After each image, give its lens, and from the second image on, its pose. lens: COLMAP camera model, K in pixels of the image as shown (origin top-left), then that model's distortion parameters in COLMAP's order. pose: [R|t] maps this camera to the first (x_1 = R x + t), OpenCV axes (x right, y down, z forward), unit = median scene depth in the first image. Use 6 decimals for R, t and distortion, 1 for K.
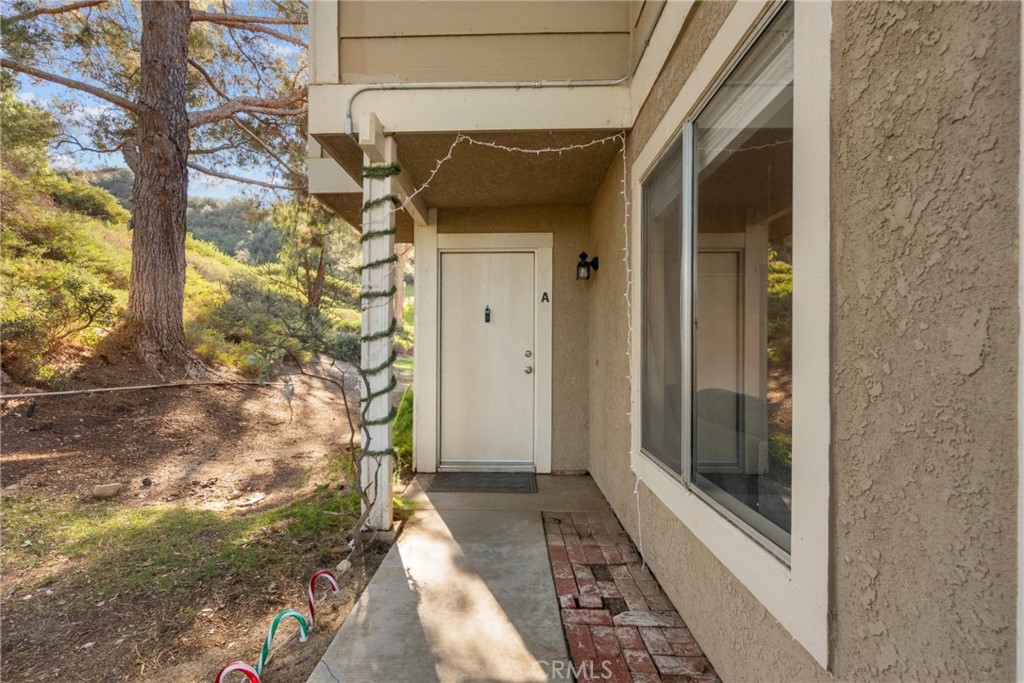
lens RADIAL K [[468.7, 0, 504.9], [0, 468.7, 347.5], [0, 0, 1]] dist [0.001515, 0.000051]
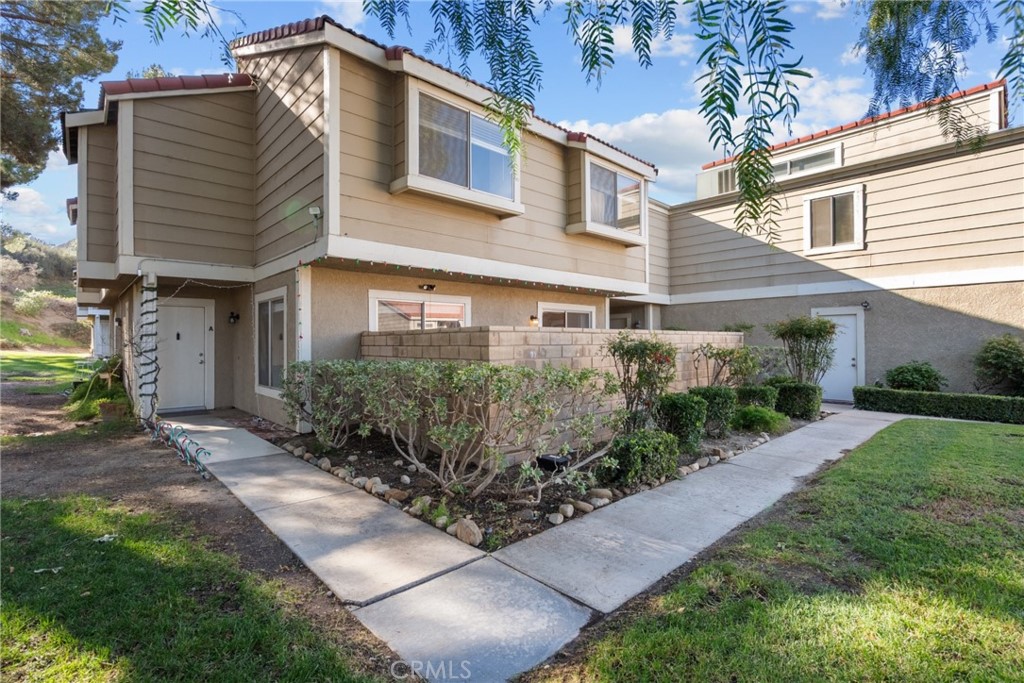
lens RADIAL K [[468.7, 0, 504.9], [0, 468.7, 347.5], [0, 0, 1]] dist [0.001515, 0.000051]
pose [[0.726282, -0.010298, 0.687320, -0.448457], [-0.001969, 0.999853, 0.017061, -0.063003], [-0.687394, -0.013745, 0.726154, -1.623543]]
